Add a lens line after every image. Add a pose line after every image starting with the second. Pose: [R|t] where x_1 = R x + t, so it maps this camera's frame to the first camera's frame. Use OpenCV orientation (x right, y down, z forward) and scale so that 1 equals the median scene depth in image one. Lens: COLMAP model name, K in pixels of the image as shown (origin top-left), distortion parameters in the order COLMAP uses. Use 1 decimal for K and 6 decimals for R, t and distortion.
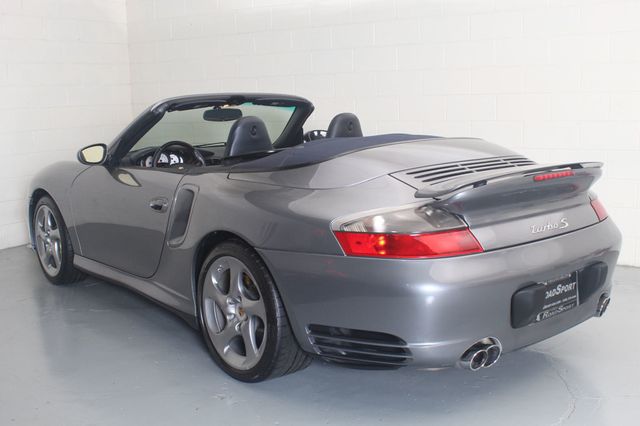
lens RADIAL K [[701.5, 0, 320.8], [0, 701.5, 210.8], [0, 0, 1]] dist [-0.015905, 0.000000]
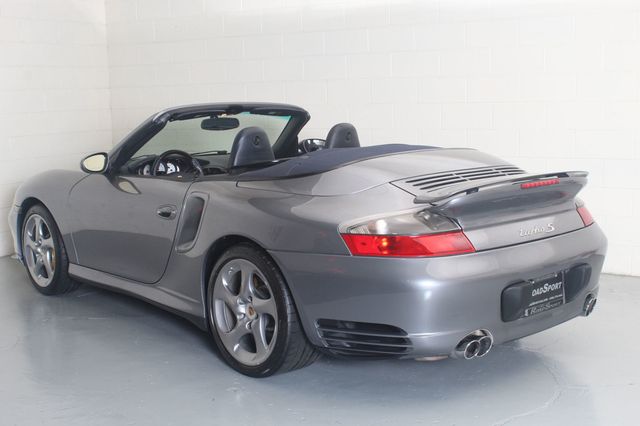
lens RADIAL K [[814.6, 0, 319.6], [0, 814.6, 219.4], [0, 0, 1]] dist [0.070681, 0.000000]
pose [[0.999525, -0.000094, 0.030816, -0.046842], [0.000403, 0.999950, -0.010025, 0.016629], [-0.030814, 0.010033, 0.999475, -0.243404]]
